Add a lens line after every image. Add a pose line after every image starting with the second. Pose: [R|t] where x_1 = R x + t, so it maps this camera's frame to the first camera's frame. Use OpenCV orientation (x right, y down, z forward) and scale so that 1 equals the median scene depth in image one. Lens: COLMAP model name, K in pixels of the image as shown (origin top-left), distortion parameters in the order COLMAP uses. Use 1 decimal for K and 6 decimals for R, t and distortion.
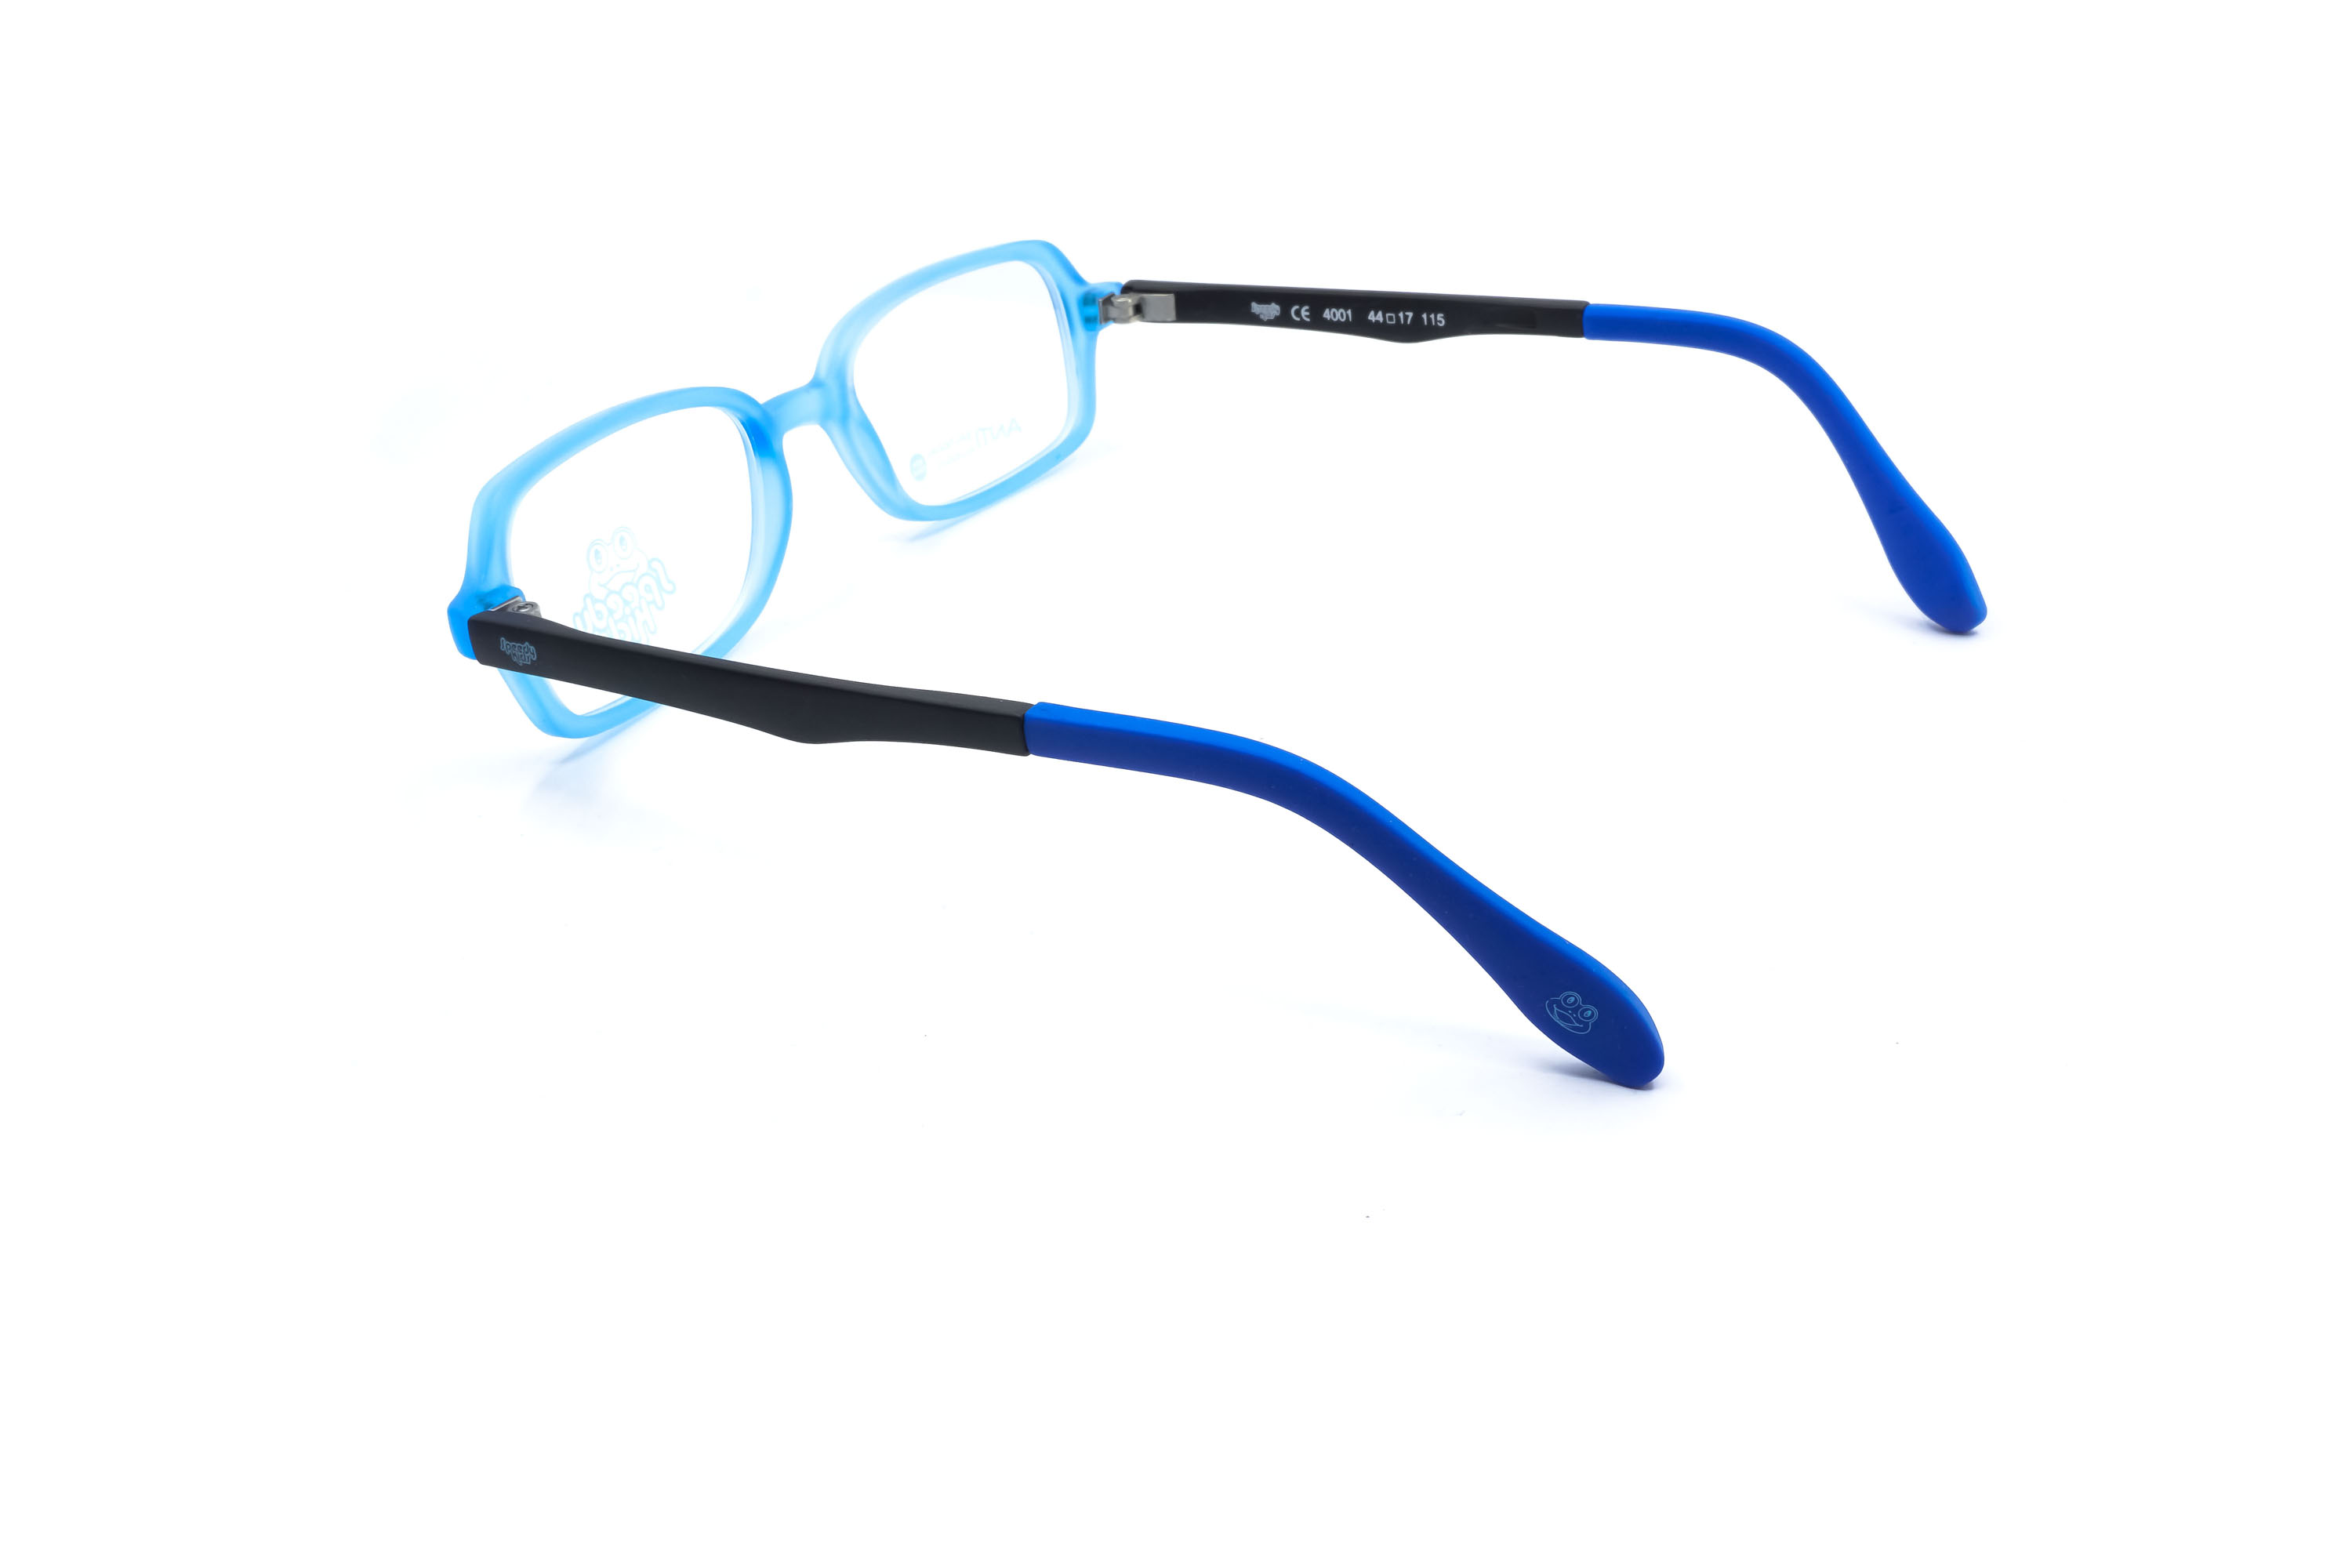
lens RADIAL K [[2398.2, 0, 1183.9], [0, 2398.2, 788.5], [0, 0, 1]] dist [-0.008528, 0.000000]
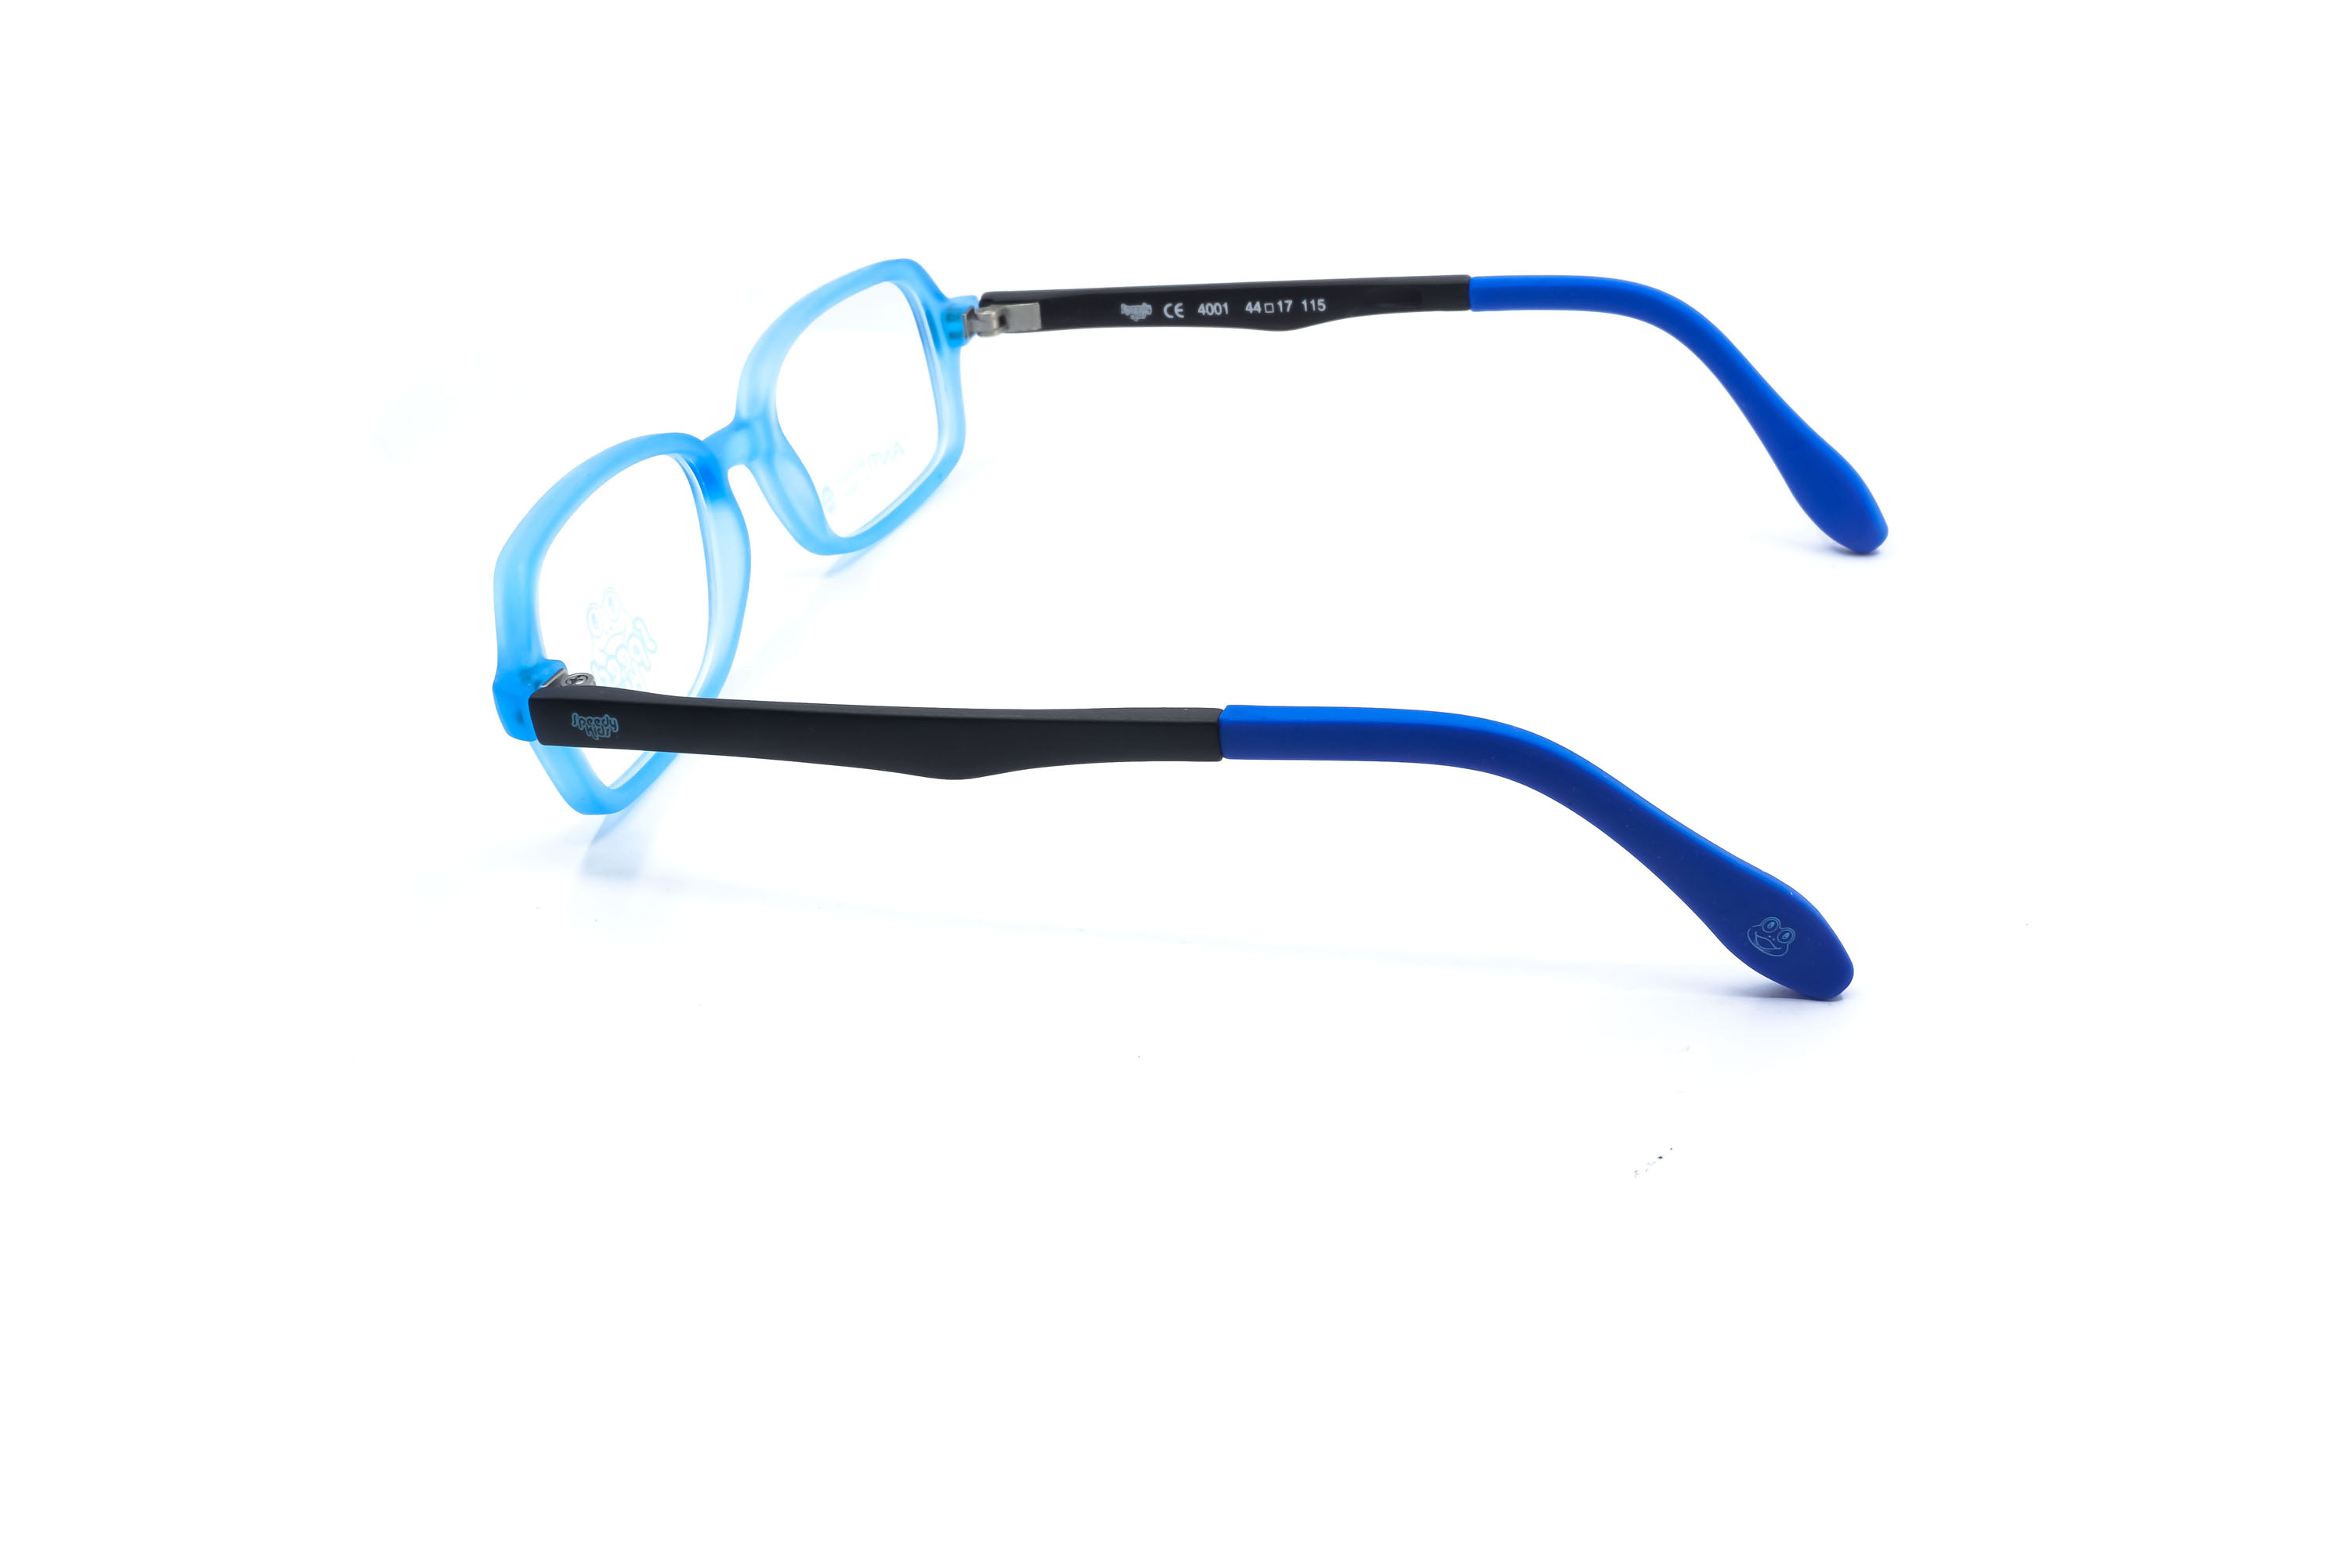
lens RADIAL K [[2398.2, 0, 1181.6], [0, 2398.2, 791.3], [0, 0, 1]] dist [-0.008528, 0.000000]
pose [[0.965895, -0.127147, 0.225566, -0.212896], [0.127715, 0.991737, 0.012132, -0.010500], [-0.225245, 0.017090, 0.974152, 0.023298]]
